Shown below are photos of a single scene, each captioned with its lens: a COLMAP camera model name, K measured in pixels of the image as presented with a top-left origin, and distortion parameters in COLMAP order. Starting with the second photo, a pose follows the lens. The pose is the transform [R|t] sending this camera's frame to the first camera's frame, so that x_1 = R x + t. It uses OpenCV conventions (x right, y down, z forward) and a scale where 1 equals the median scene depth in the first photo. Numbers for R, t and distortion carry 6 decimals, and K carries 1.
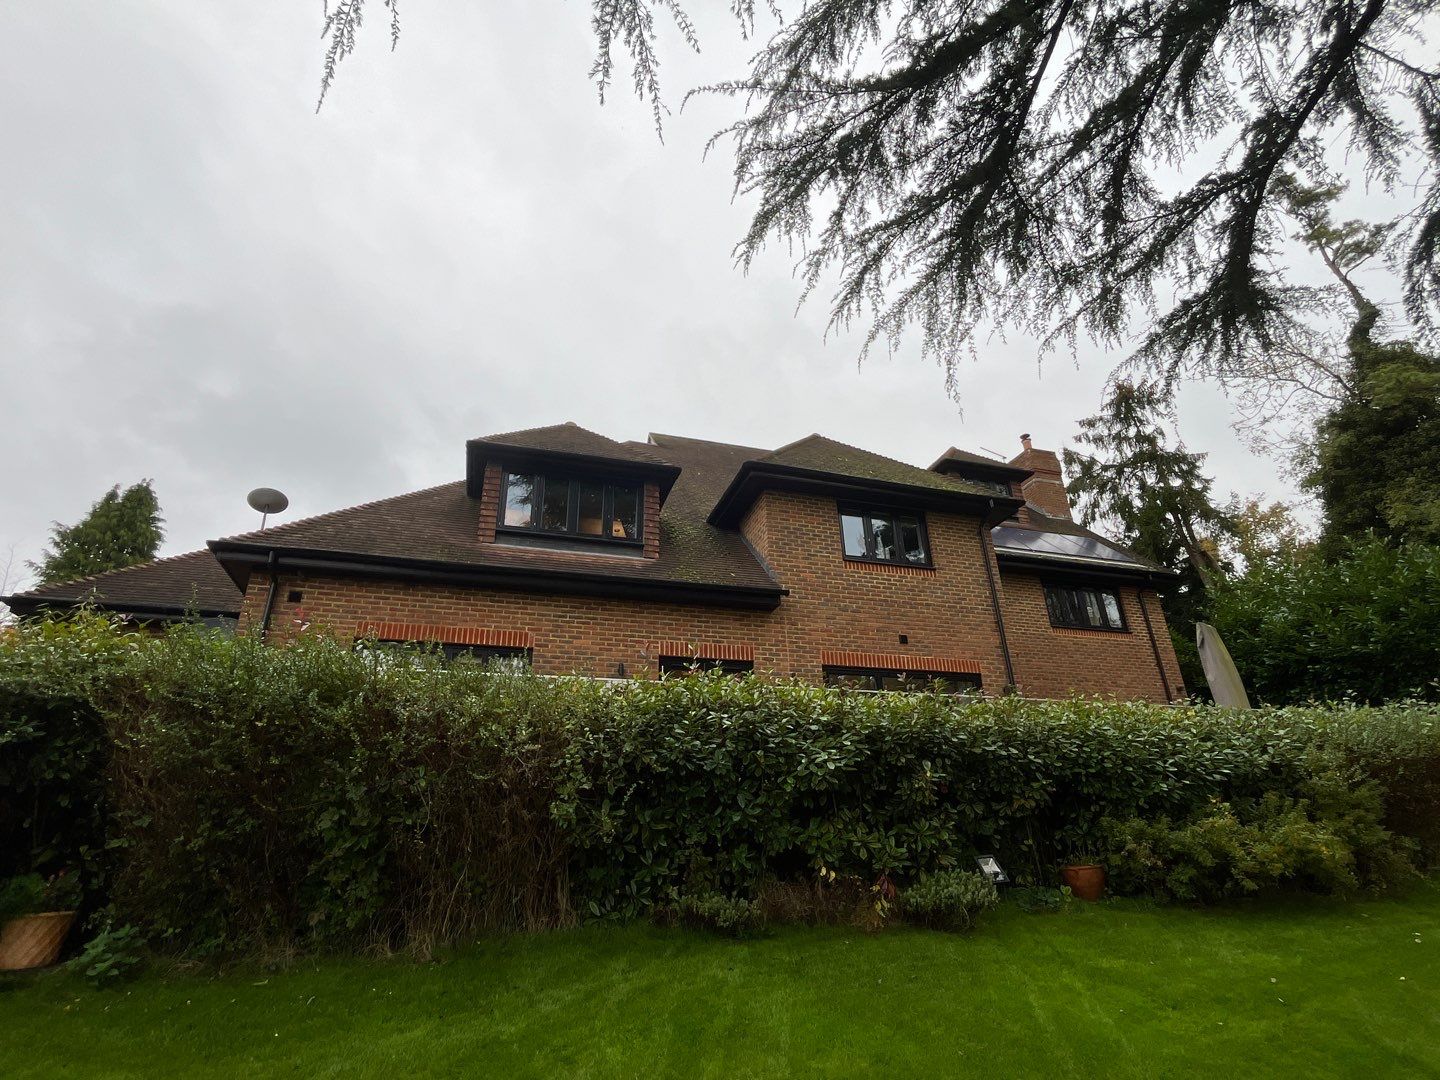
lens RADIAL K [[724.2, 0, 715.1], [0, 724.2, 542.7], [0, 0, 1]] dist [-0.011092, 0.000458]
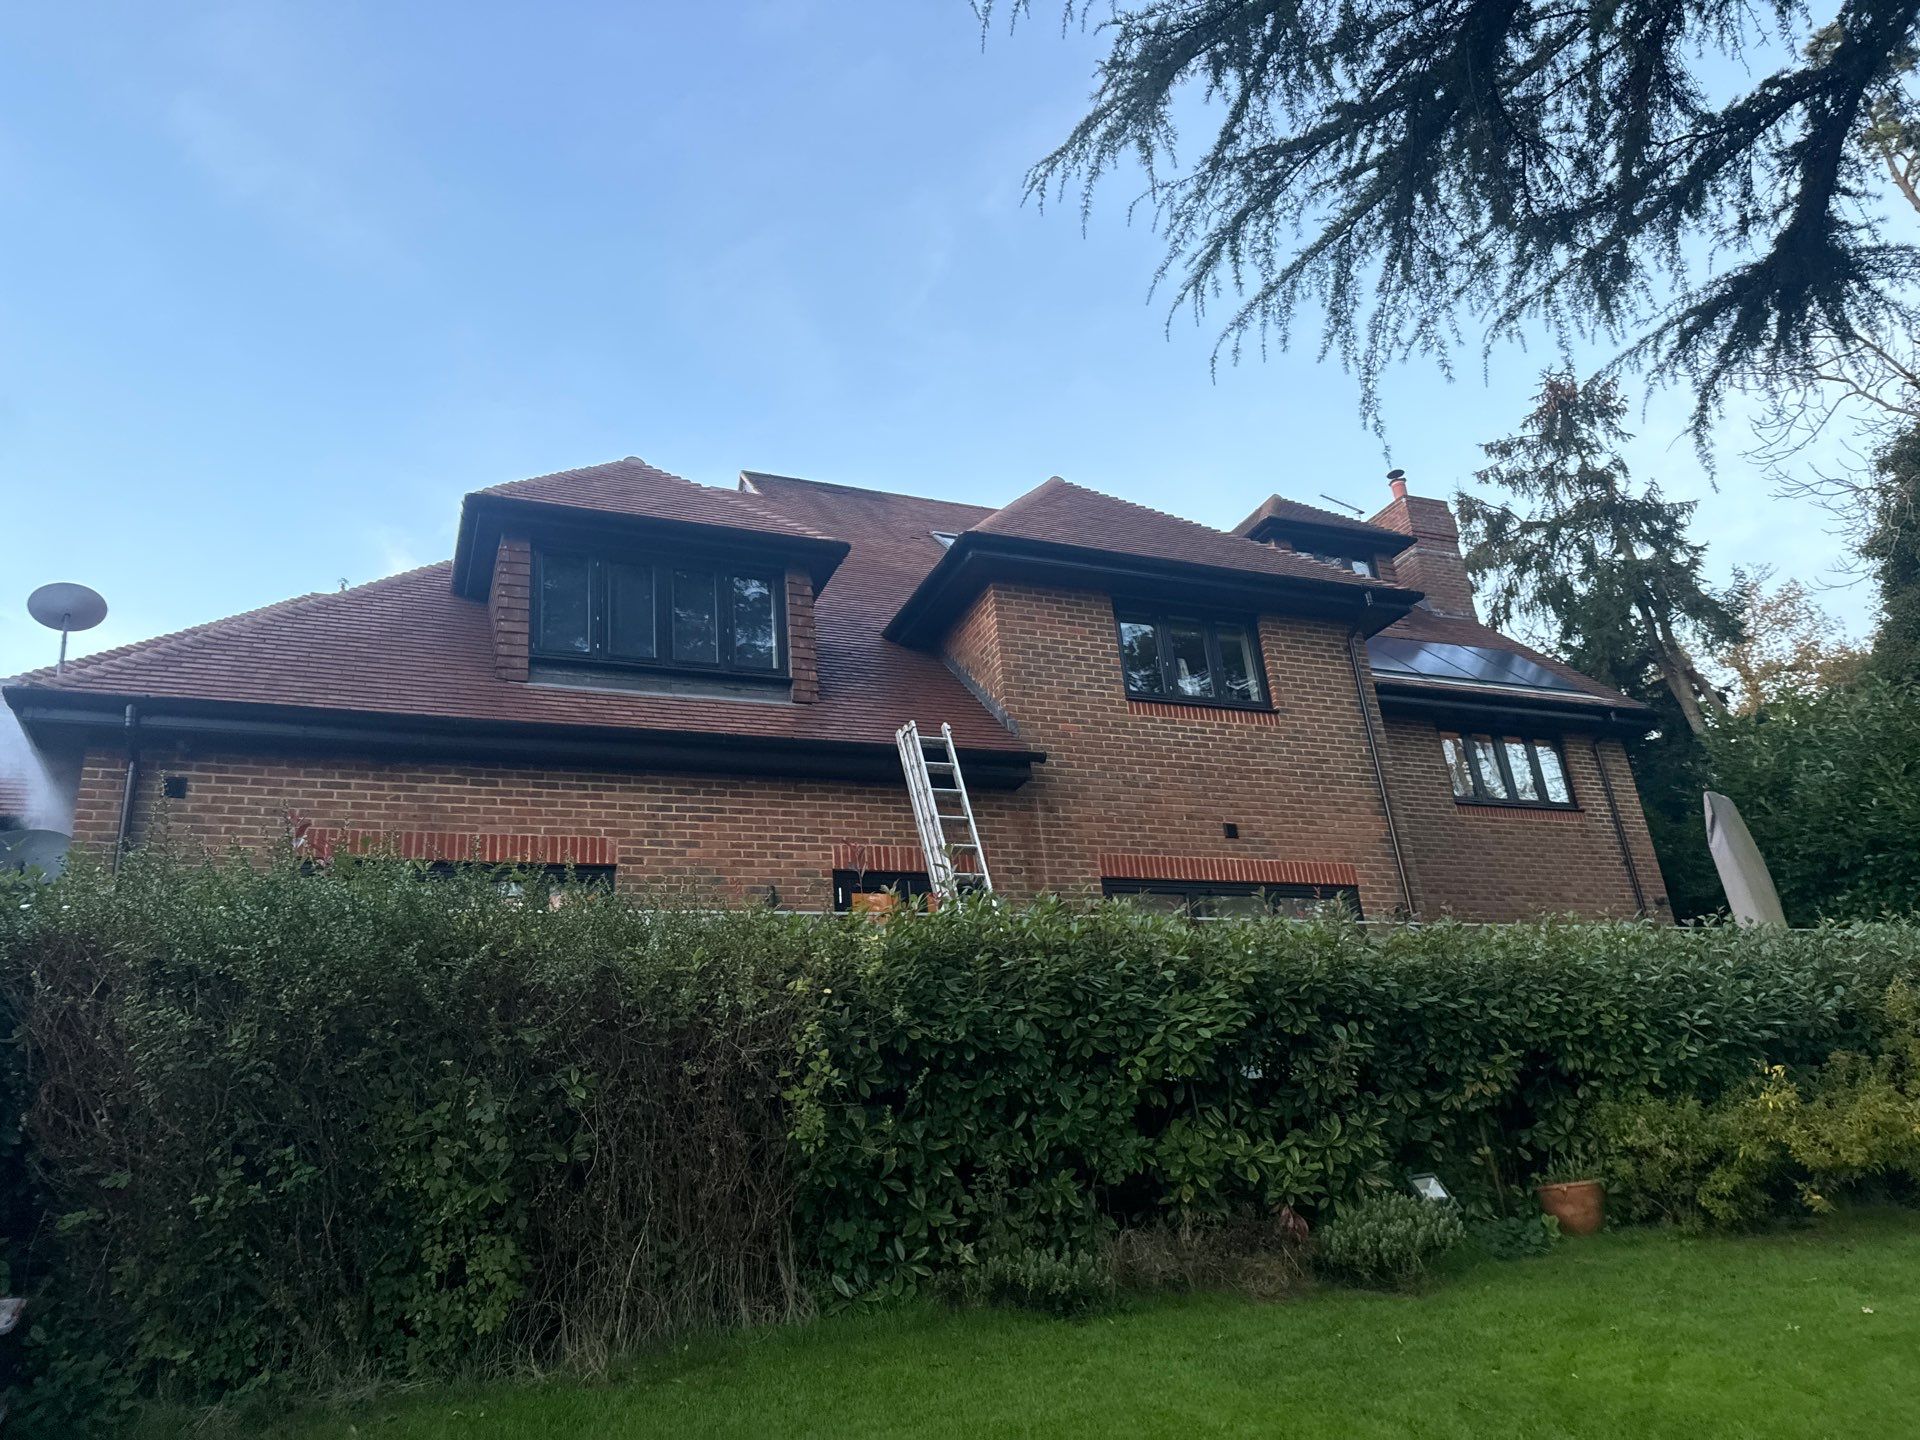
lens RADIAL K [[1326.5, 0, 949.4], [0, 1326.5, 722.3], [0, 0, 1]] dist [0.024879, -0.041067]
pose [[0.994404, -0.021465, 0.103445, -0.127927], [0.016943, 0.998870, 0.044397, -0.010640], [-0.104281, -0.042396, 0.993644, -0.071218]]
